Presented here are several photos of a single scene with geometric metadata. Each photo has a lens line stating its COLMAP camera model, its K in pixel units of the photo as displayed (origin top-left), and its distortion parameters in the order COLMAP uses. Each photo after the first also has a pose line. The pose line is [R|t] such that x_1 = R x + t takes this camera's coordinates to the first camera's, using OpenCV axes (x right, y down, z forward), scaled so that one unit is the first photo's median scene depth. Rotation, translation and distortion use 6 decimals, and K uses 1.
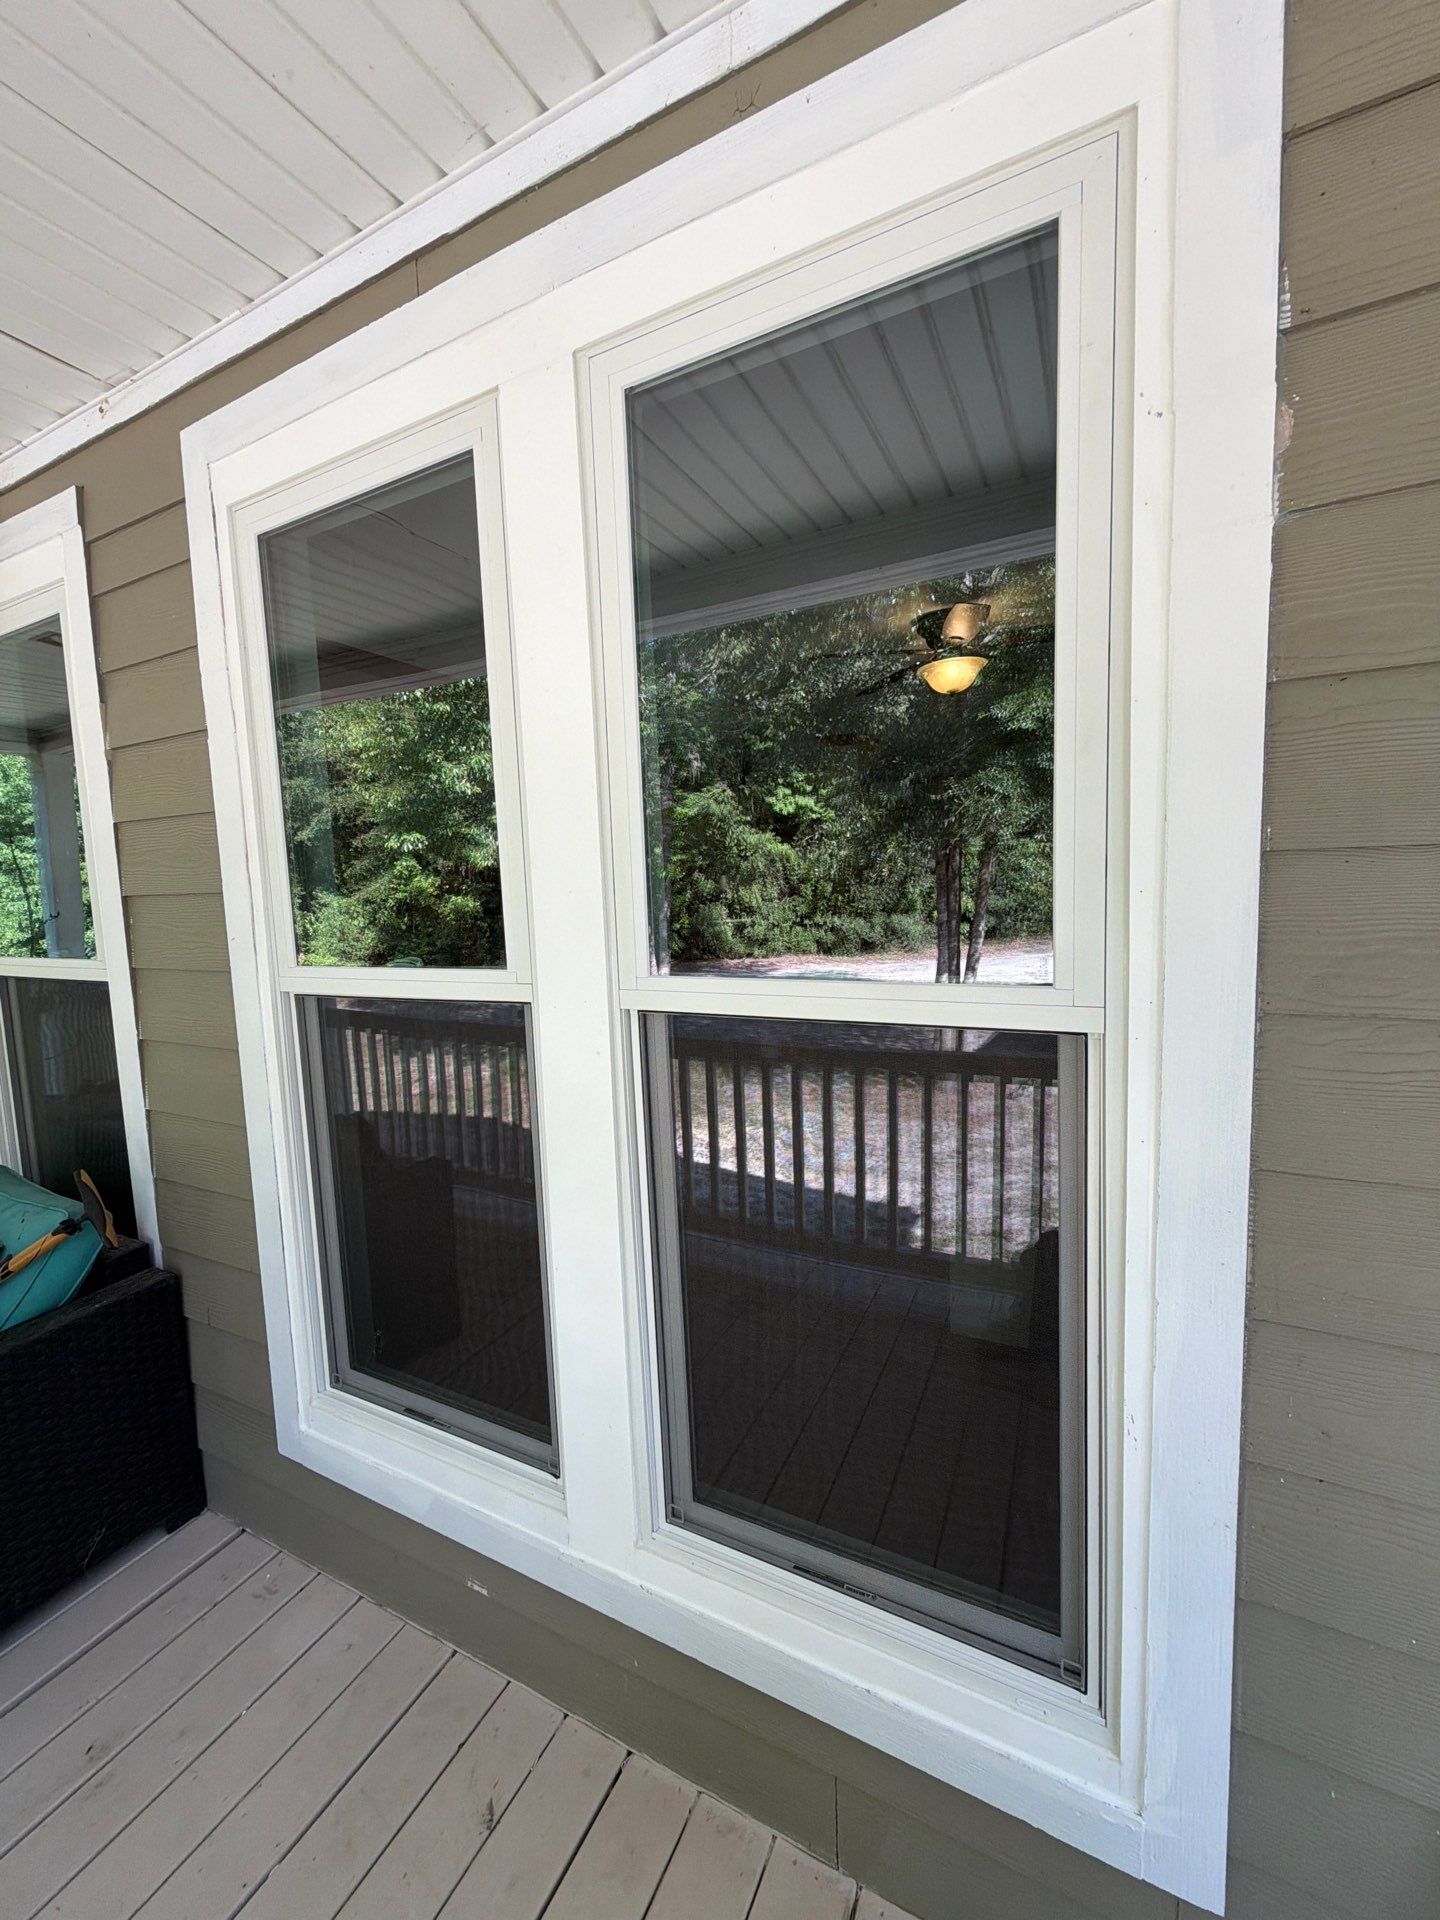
lens RADIAL K [[756.3, 0, 720.3], [0, 756.3, 954.5], [0, 0, 1]] dist [0.000604, -0.001071]
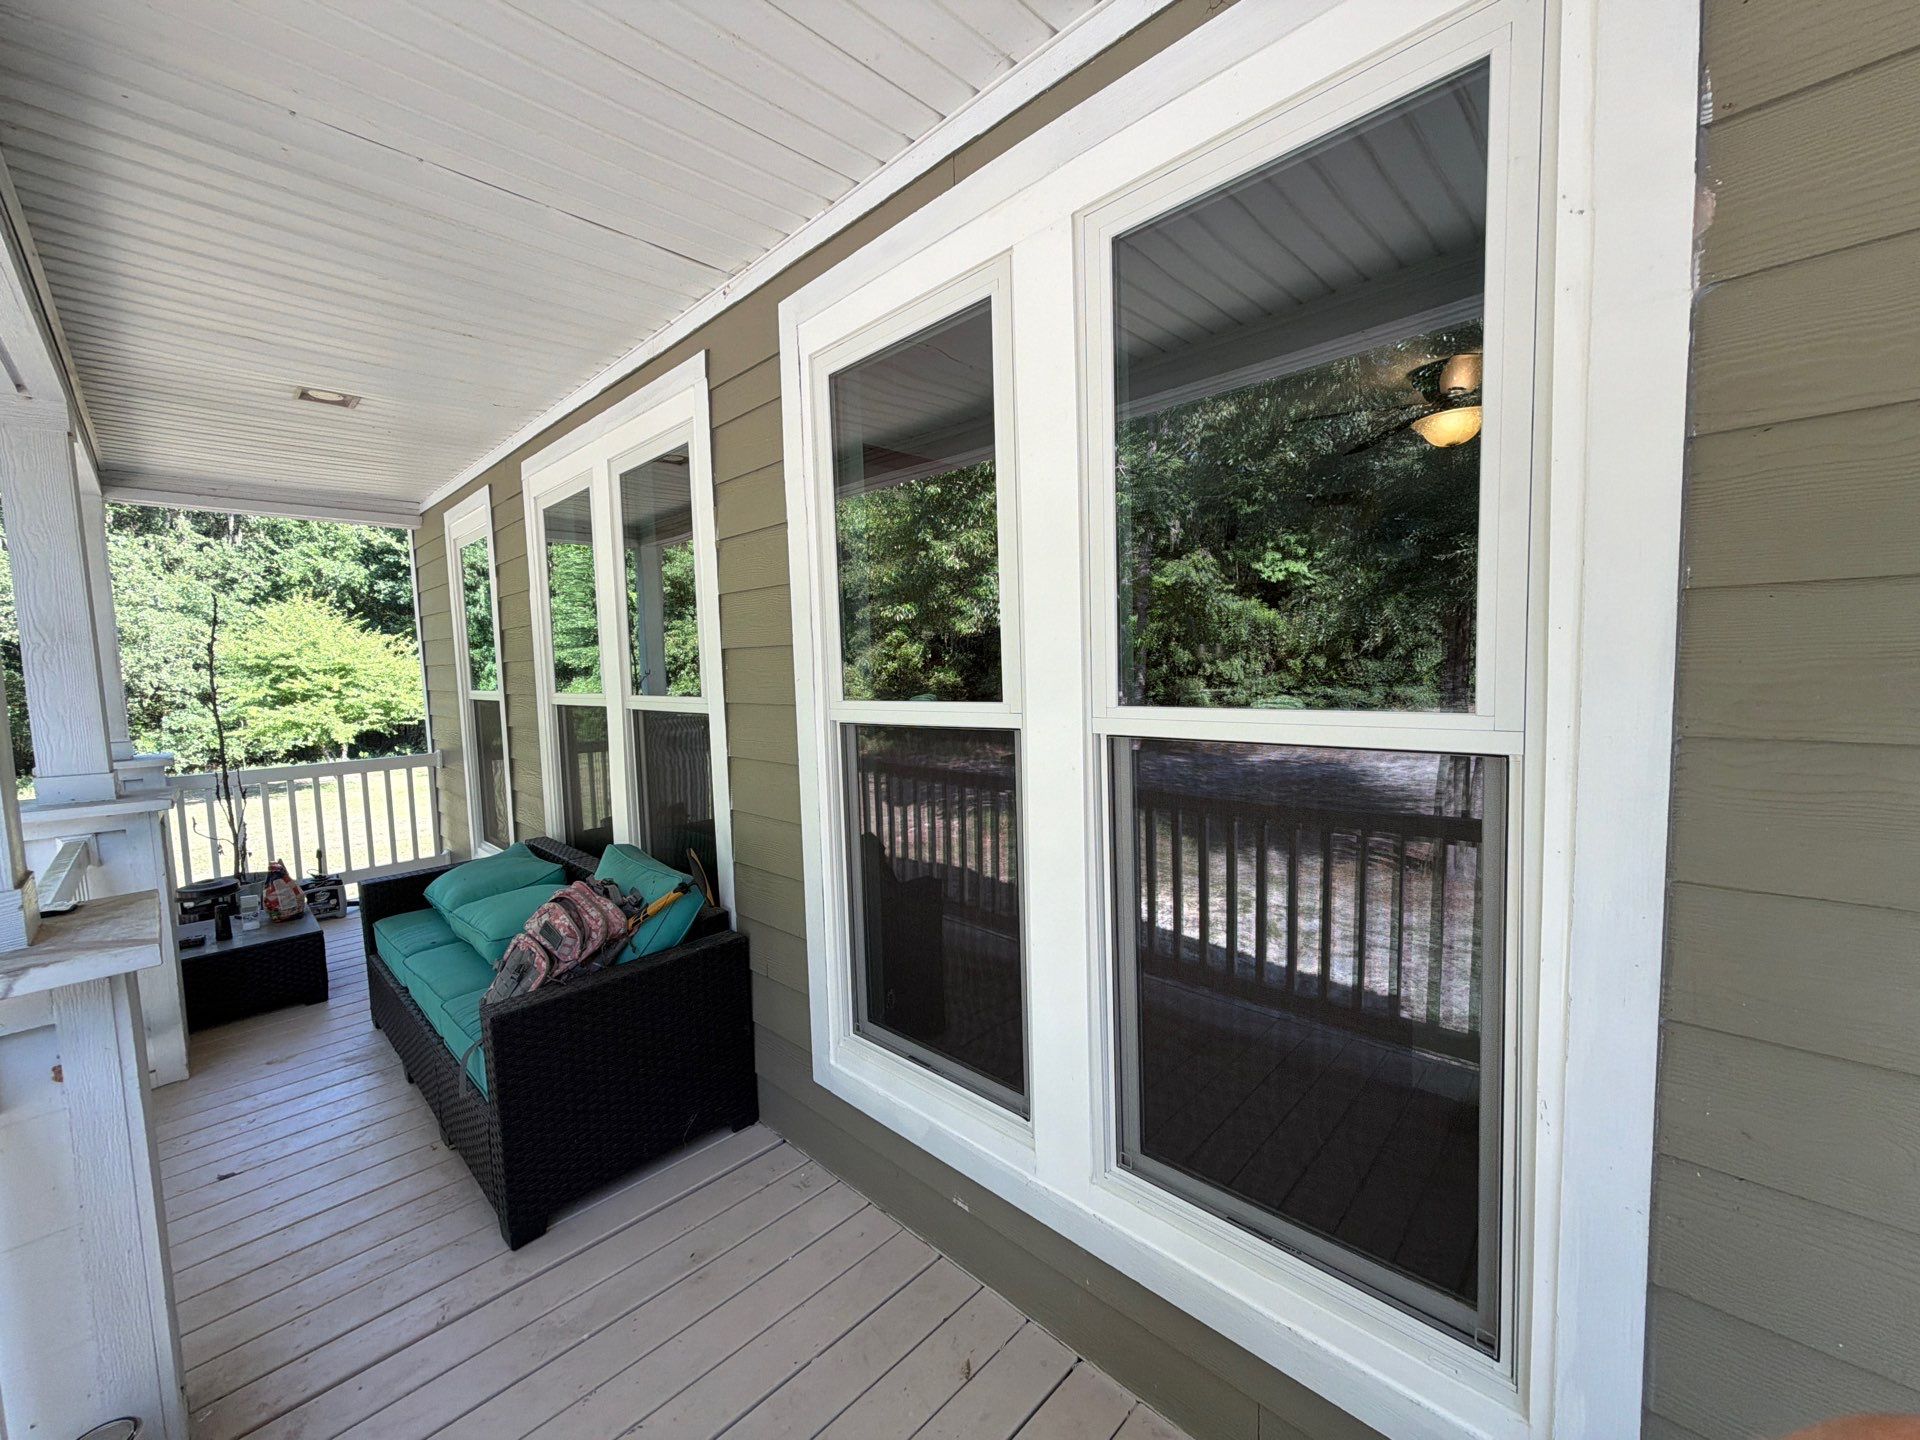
lens RADIAL K [[756.3, 0, 962.5], [0, 756.3, 723.3], [0, 0, 1]] dist [0.000604, -0.001071]
pose [[0.955272, 0.030725, -0.294130, 0.022522], [-0.031789, 0.999494, 0.001165, 0.048492], [0.294017, 0.008237, 0.955765, -0.192817]]
